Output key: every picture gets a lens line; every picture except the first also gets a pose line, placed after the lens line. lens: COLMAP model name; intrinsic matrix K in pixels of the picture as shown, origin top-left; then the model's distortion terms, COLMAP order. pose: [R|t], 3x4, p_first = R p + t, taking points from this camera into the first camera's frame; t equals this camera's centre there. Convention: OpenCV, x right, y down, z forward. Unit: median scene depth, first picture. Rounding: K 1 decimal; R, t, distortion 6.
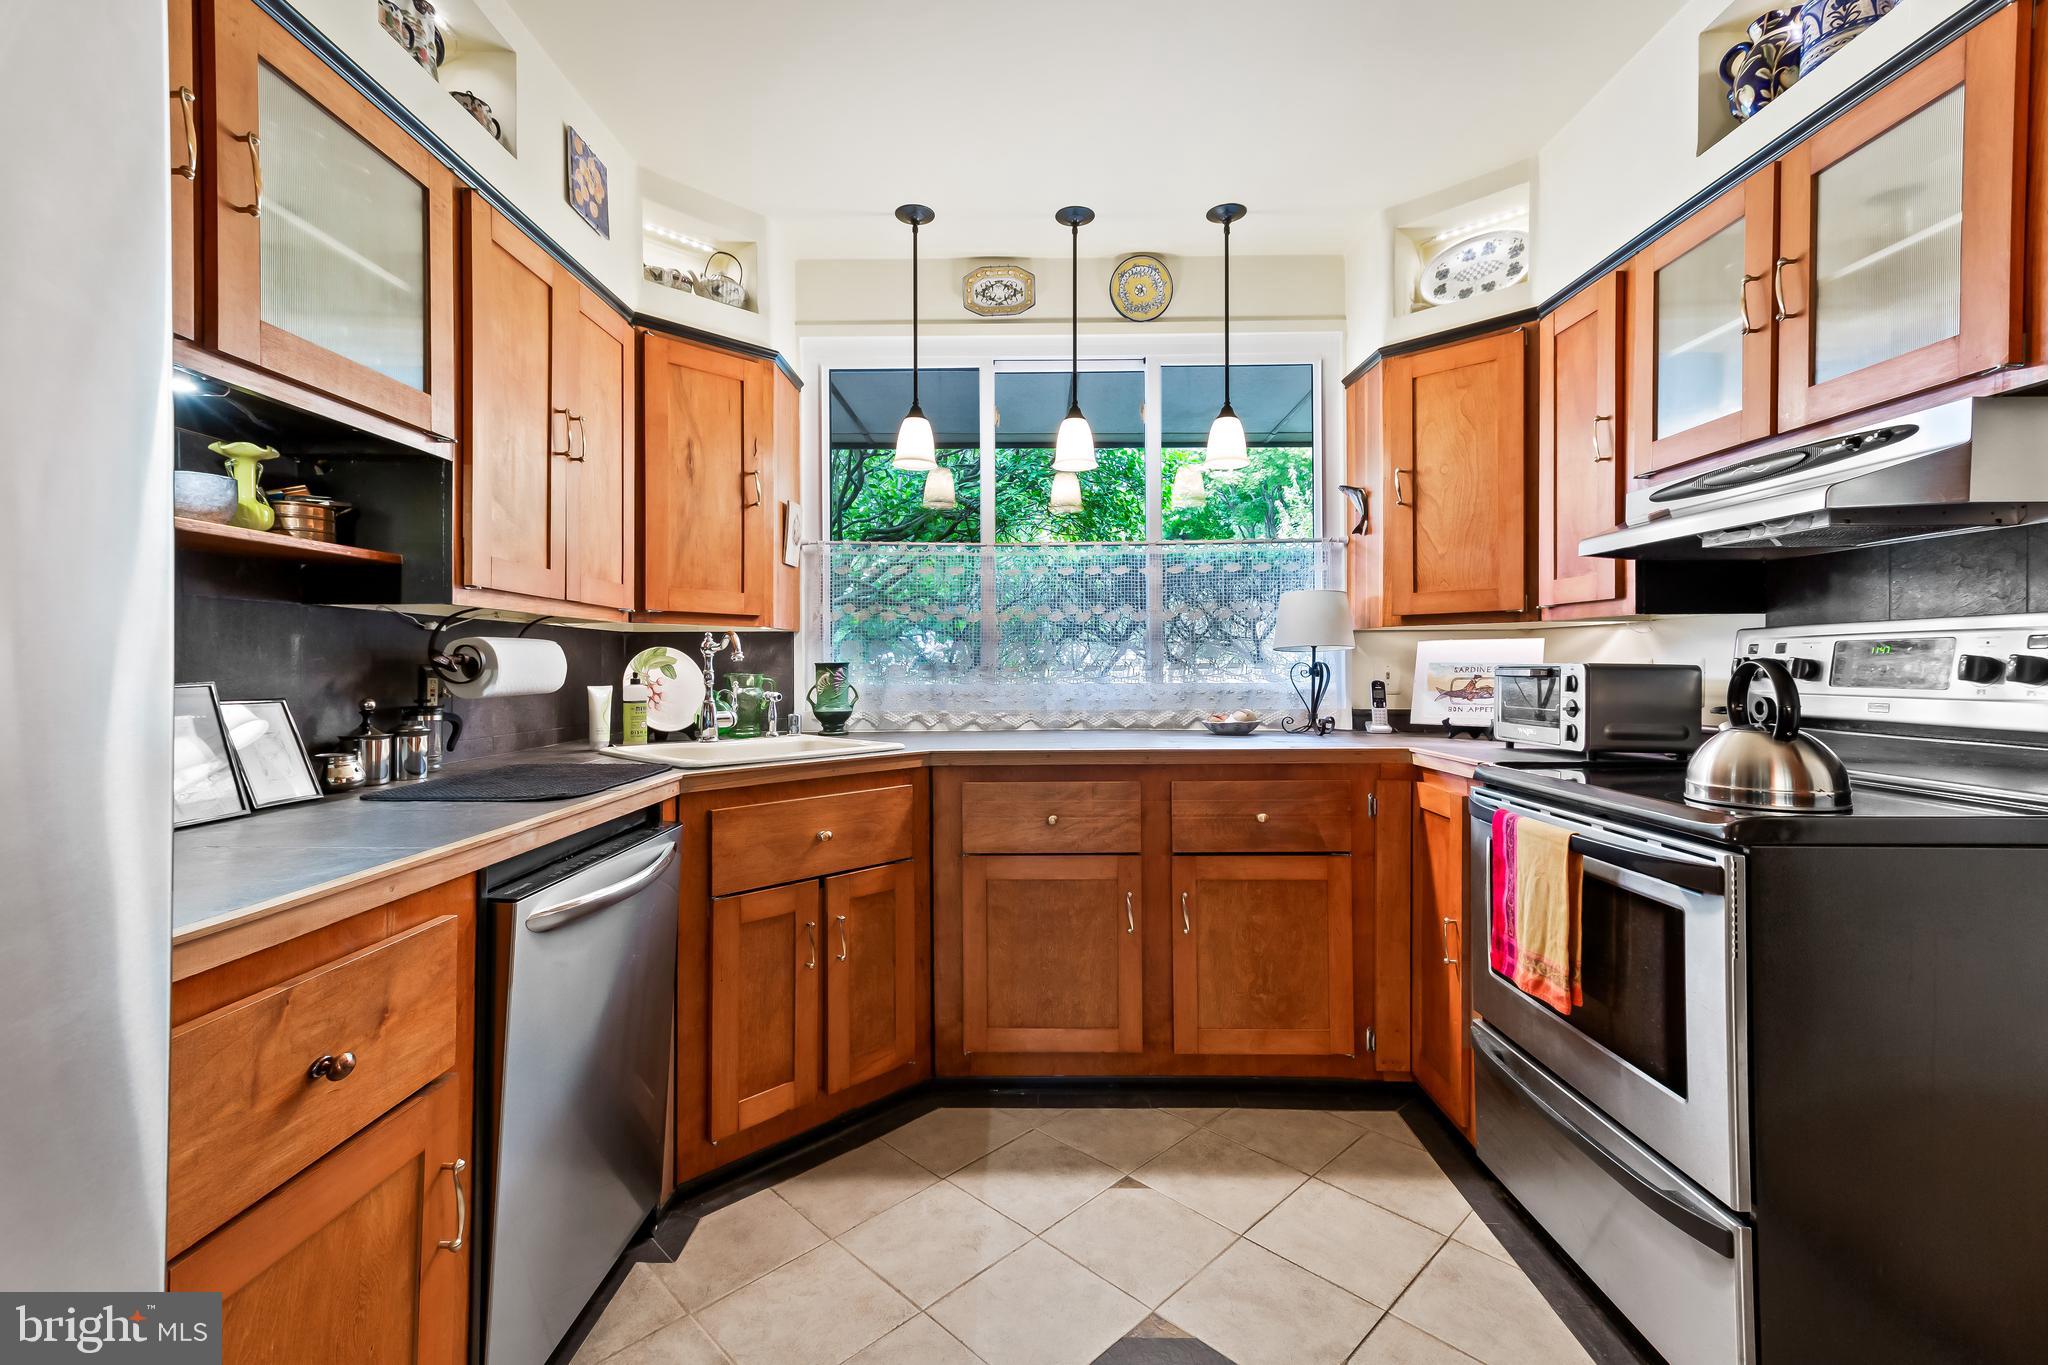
lens RADIAL K [[905.9, 0, 1024.3], [0, 905.9, 656.4], [0, 0, 1]] dist [0.022077, 0.000181]
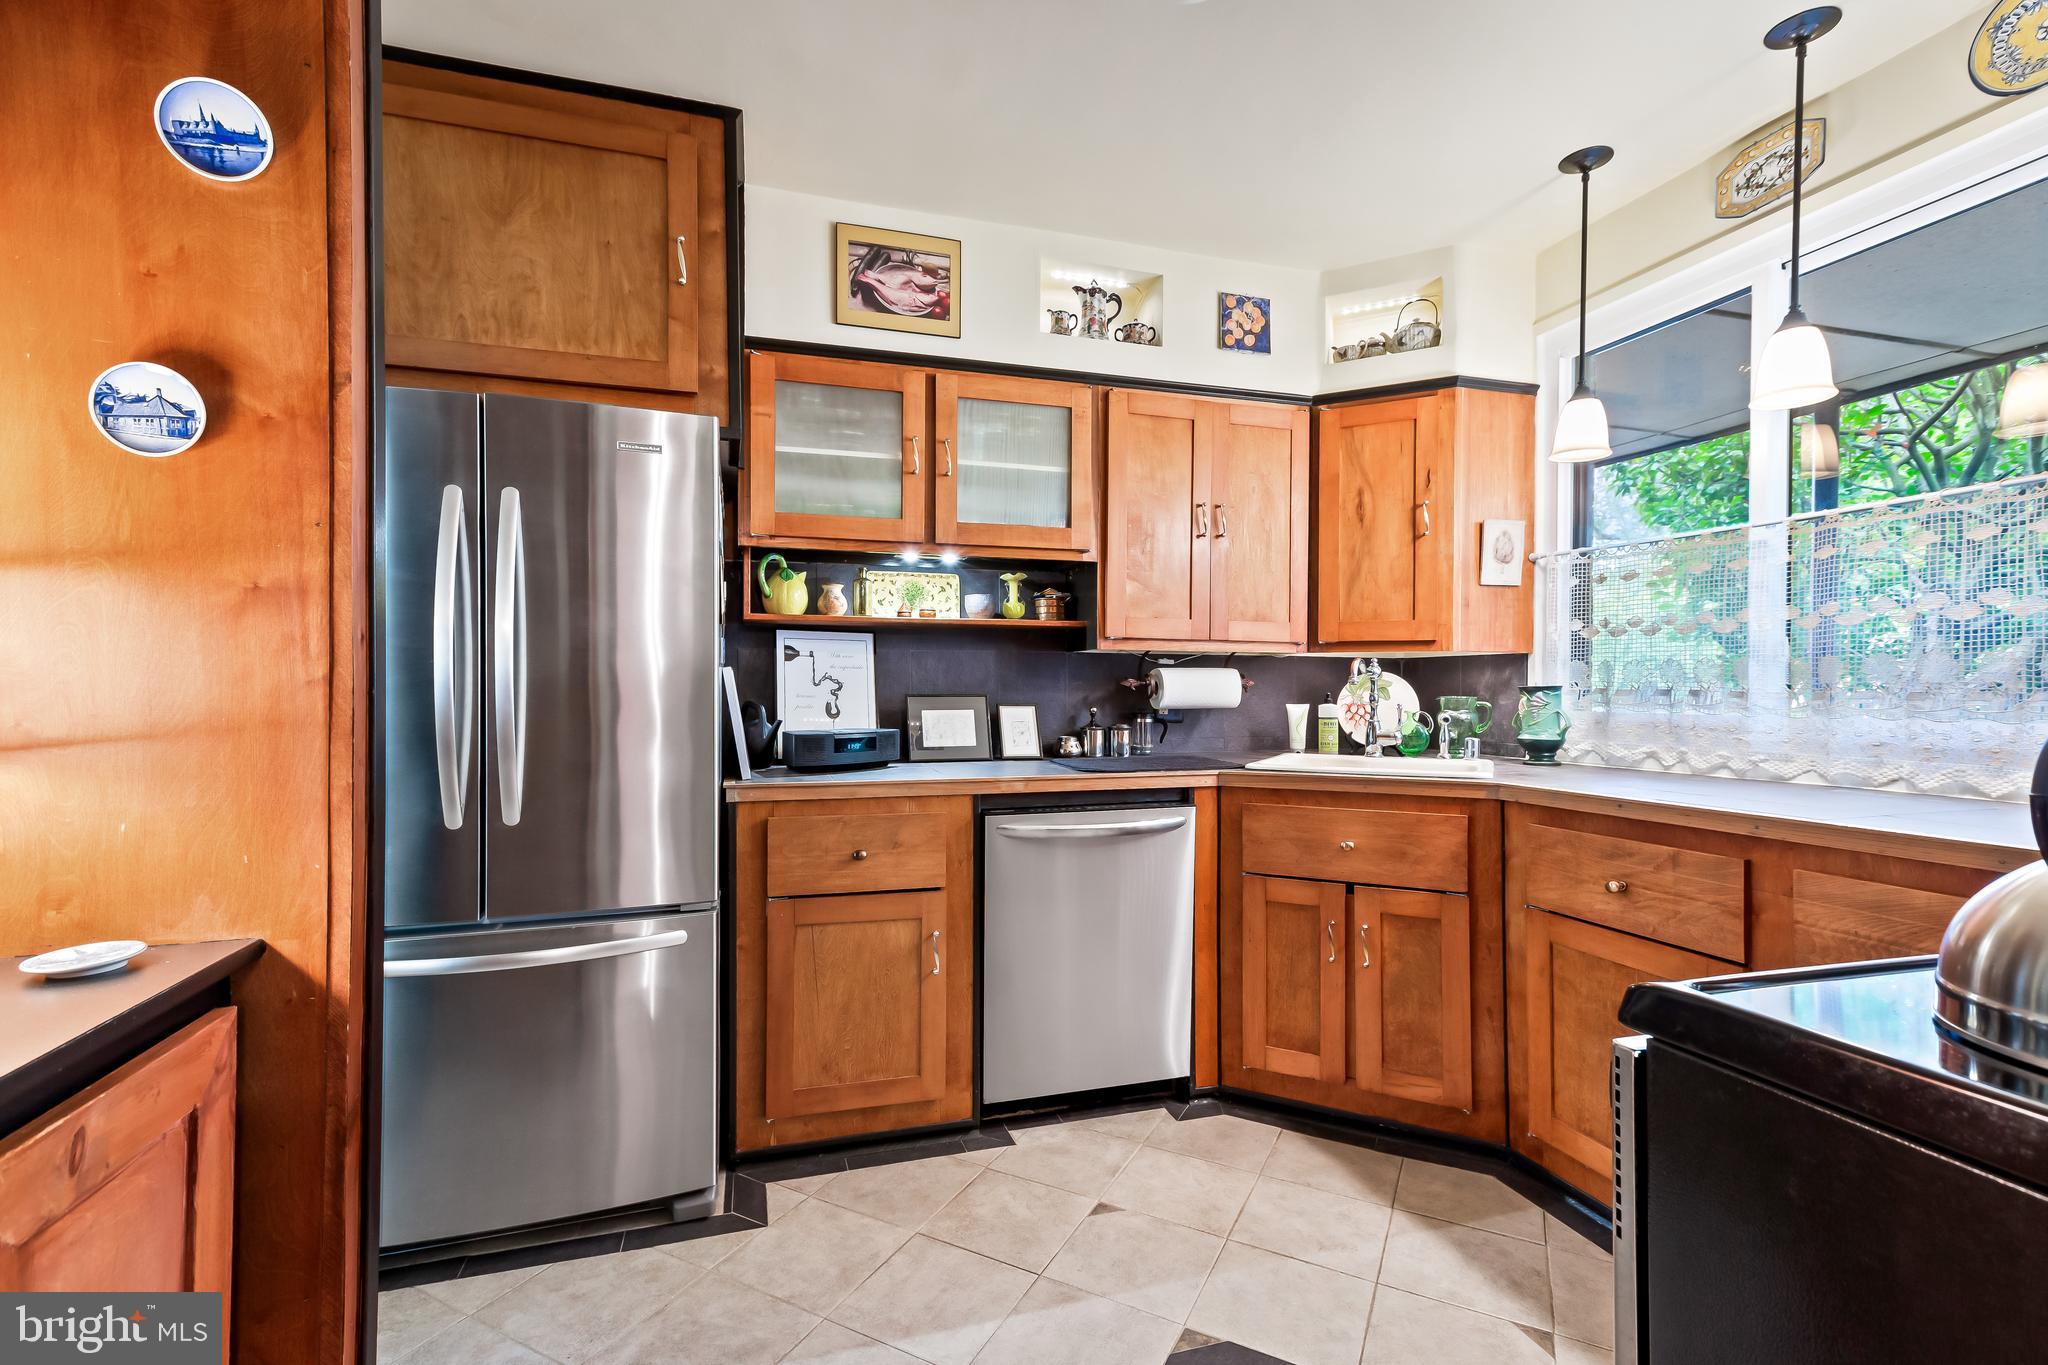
lens RADIAL K [[933.3, 0, 1035.9], [0, 933.3, 680.3], [0, 0, 1]] dist [0.019544, 0.000378]
pose [[0.290754, -0.003760, -0.956790, 0.715870], [0.005302, 0.999983, -0.002319, 0.001045], [0.956783, -0.004398, 0.290769, 0.309172]]
